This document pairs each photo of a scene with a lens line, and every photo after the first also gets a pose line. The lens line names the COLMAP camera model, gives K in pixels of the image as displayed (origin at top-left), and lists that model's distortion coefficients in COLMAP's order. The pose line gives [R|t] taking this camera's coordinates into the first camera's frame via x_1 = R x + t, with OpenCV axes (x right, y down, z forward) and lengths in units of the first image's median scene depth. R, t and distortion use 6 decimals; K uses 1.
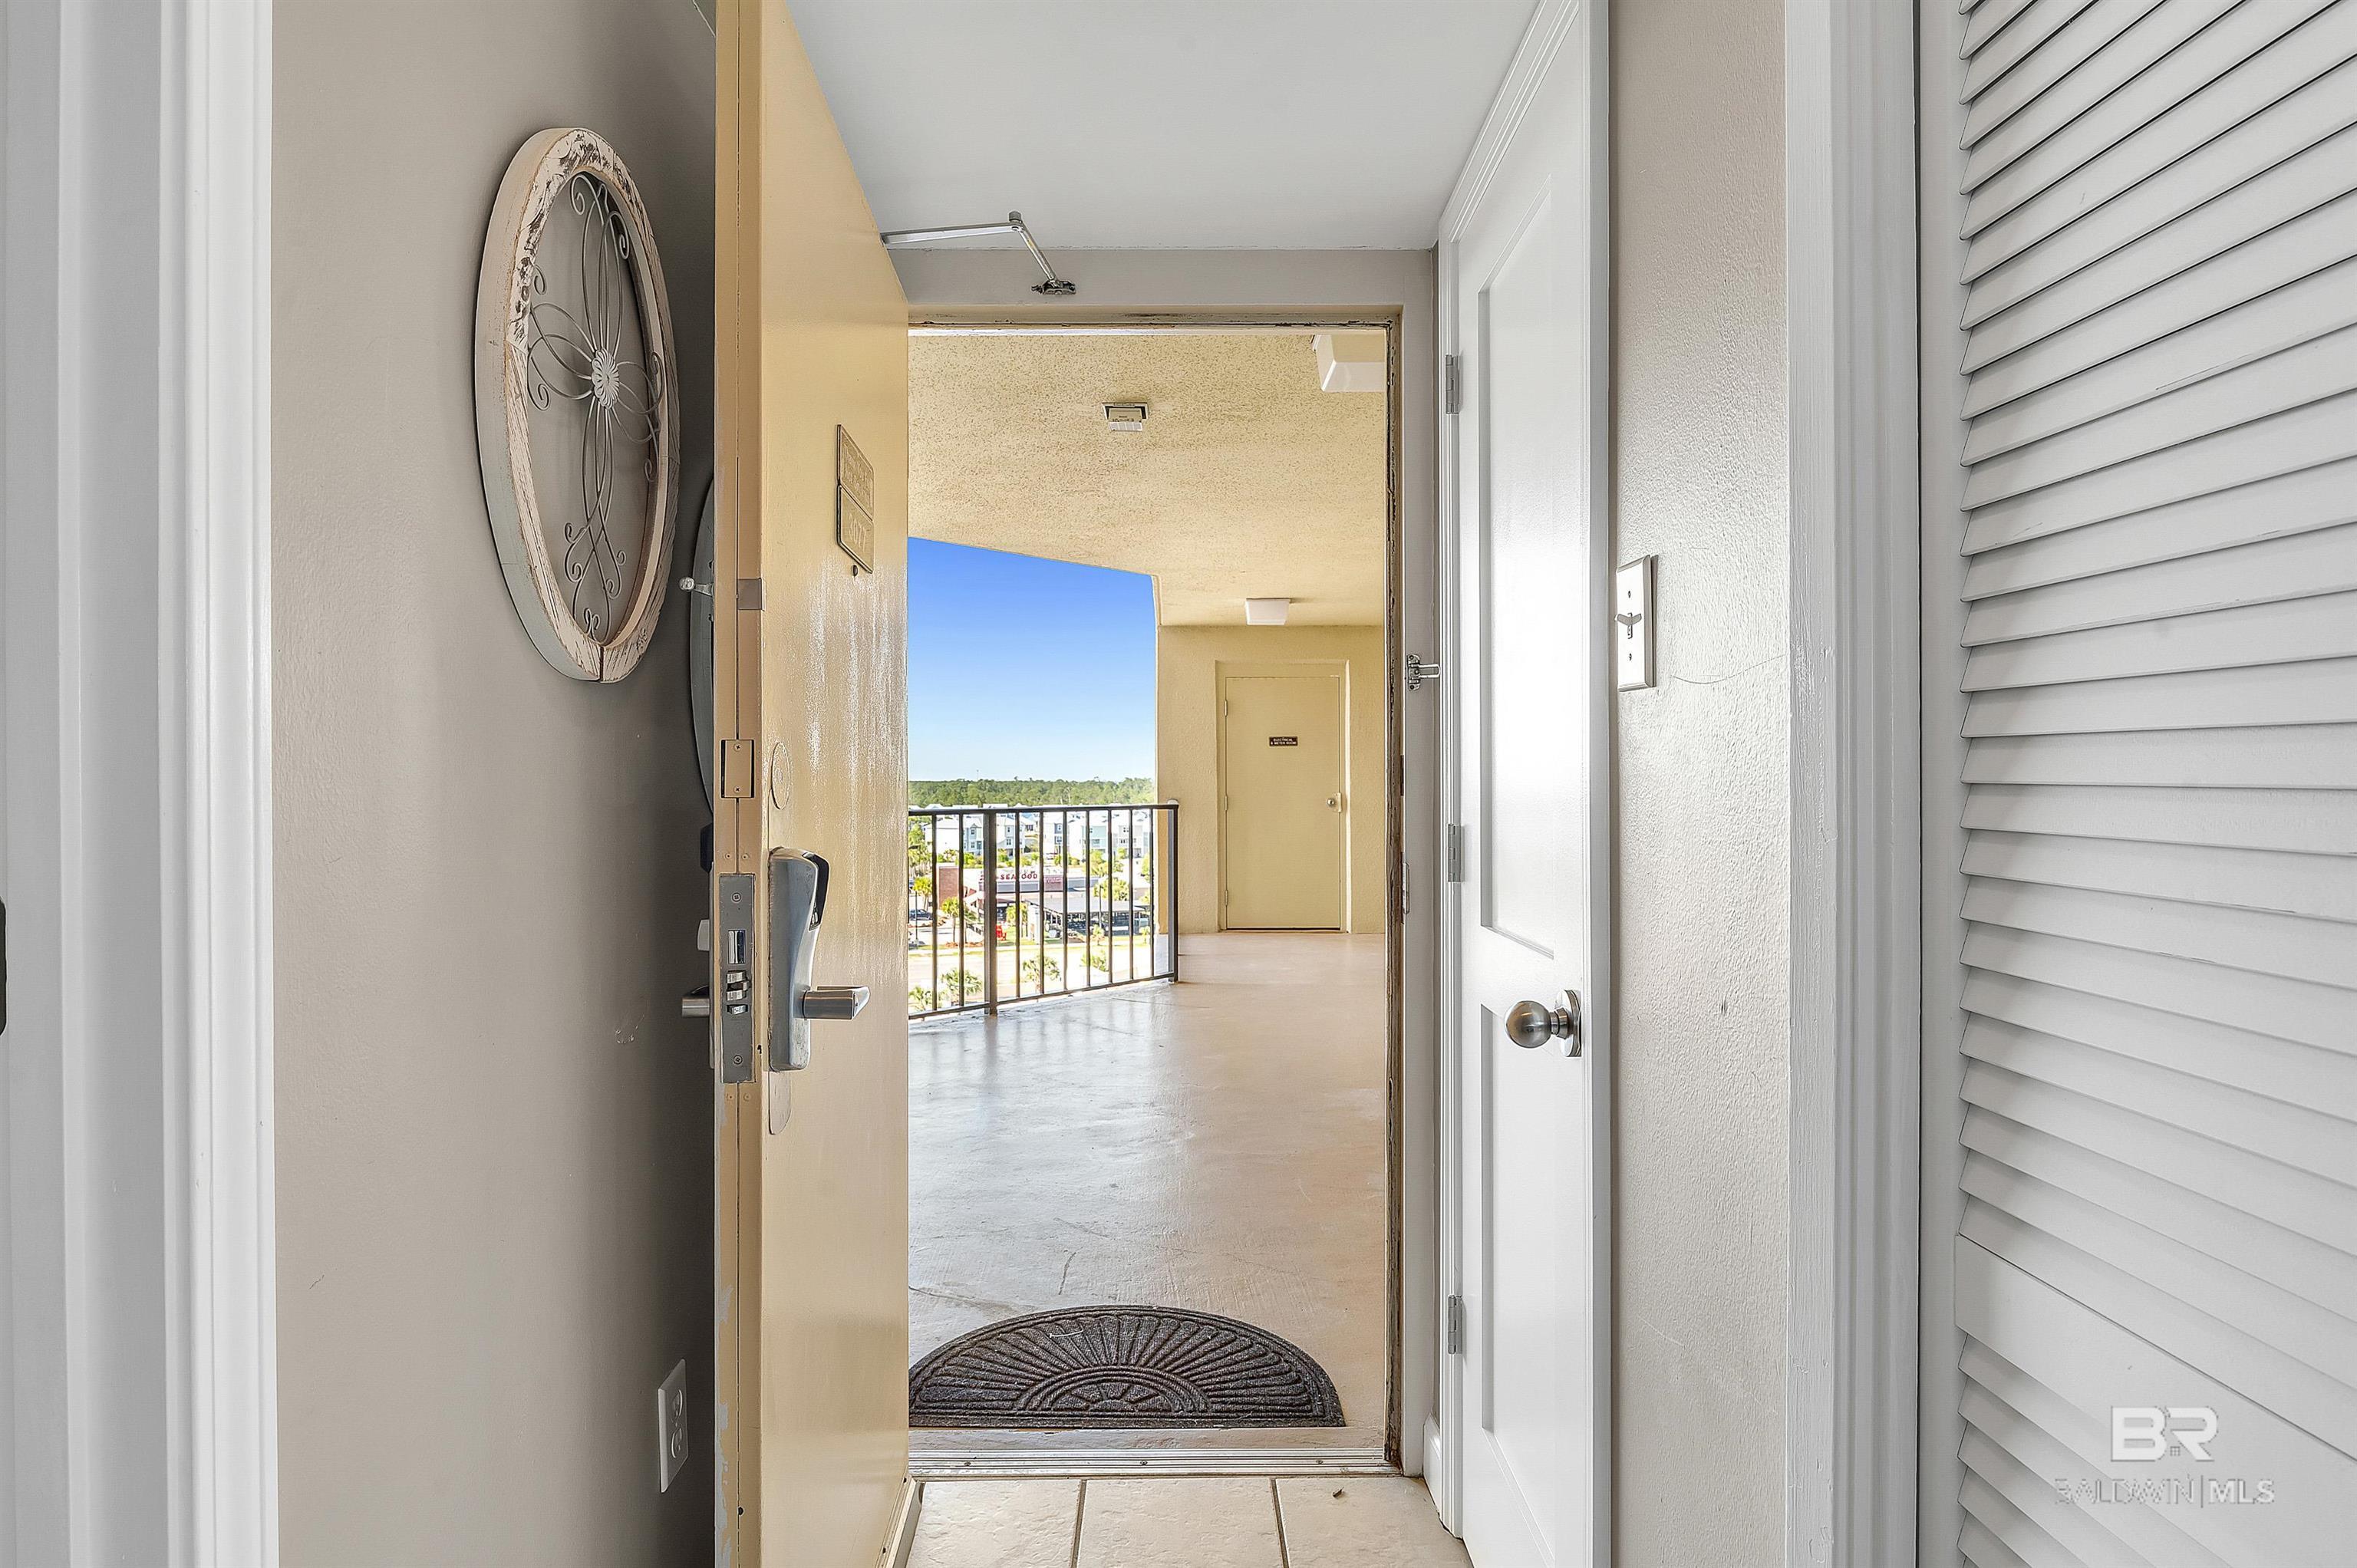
lens RADIAL K [[1260.7, 0, 1187.5], [0, 1260.7, 782.2], [0, 0, 1]] dist [-0.006699, -0.000497]
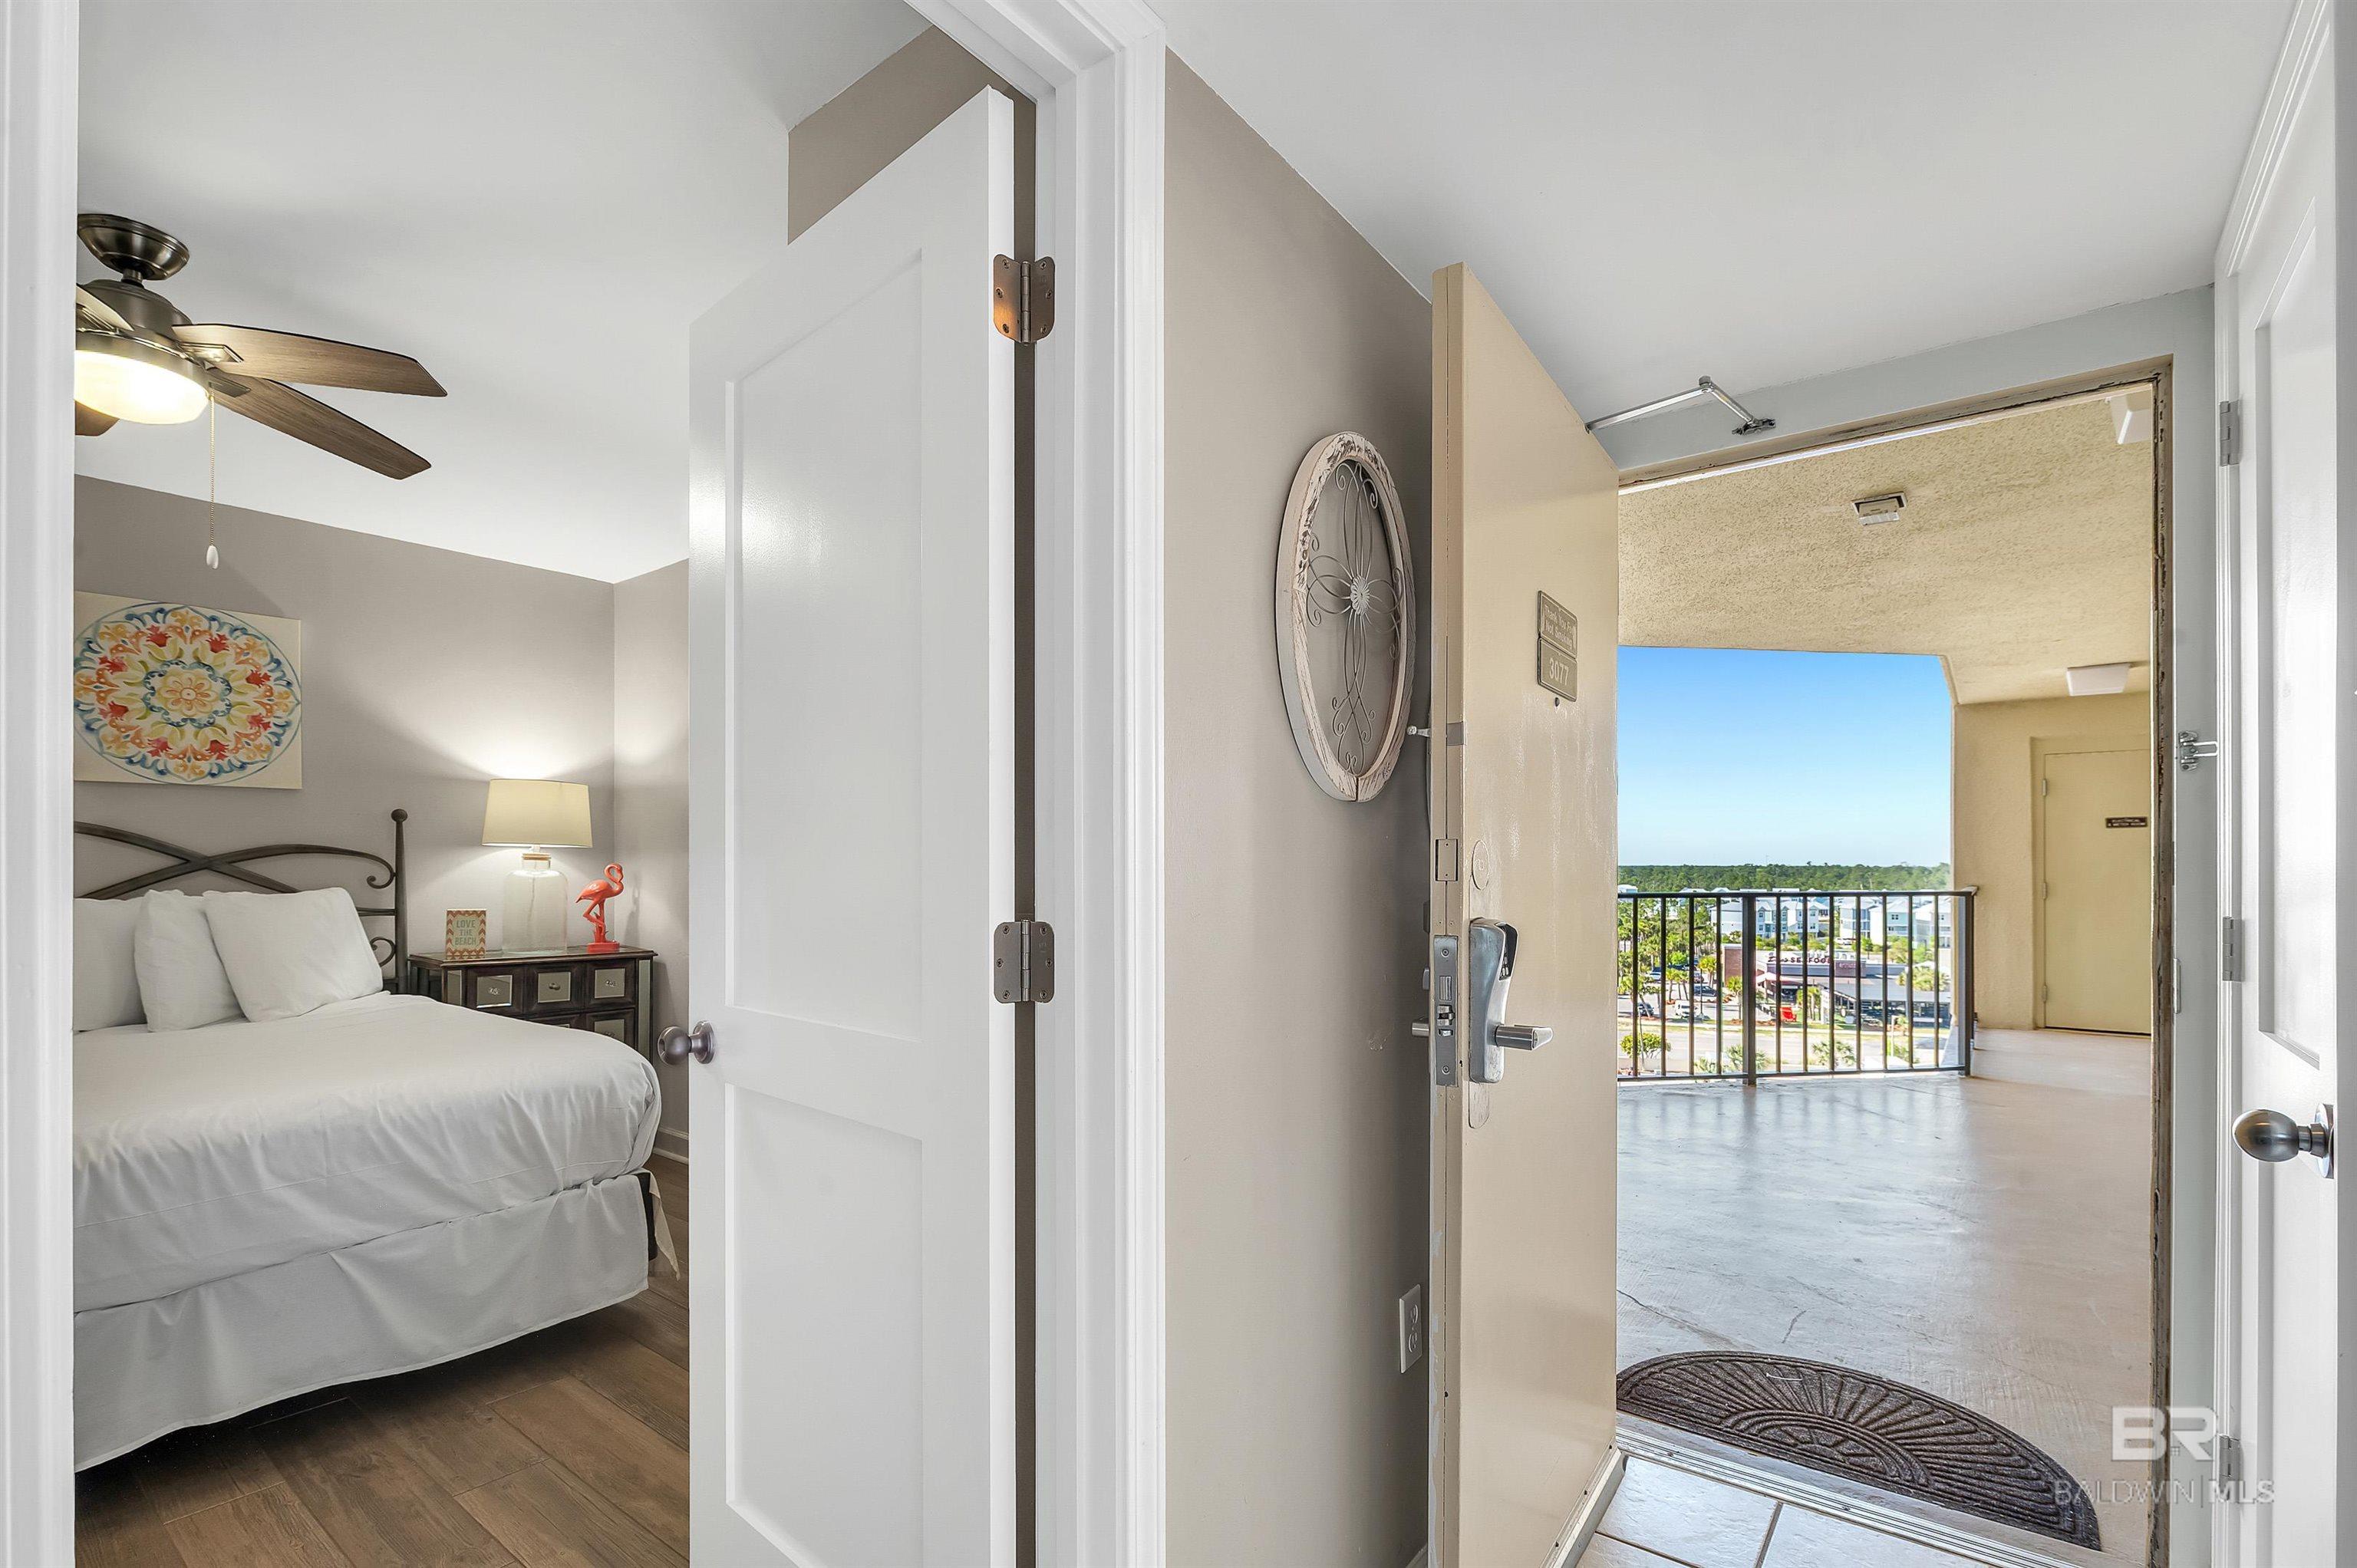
lens RADIAL K [[1082.5, 0, 1176.5], [0, 1082.5, 867.1], [0, 0, 1]] dist [-0.002092, -0.000785]
pose [[0.787885, 0.002002, -0.615819, 0.081173], [-0.001791, 0.999998, 0.000959, -0.002030], [0.615820, 0.000347, 0.787887, -0.070849]]
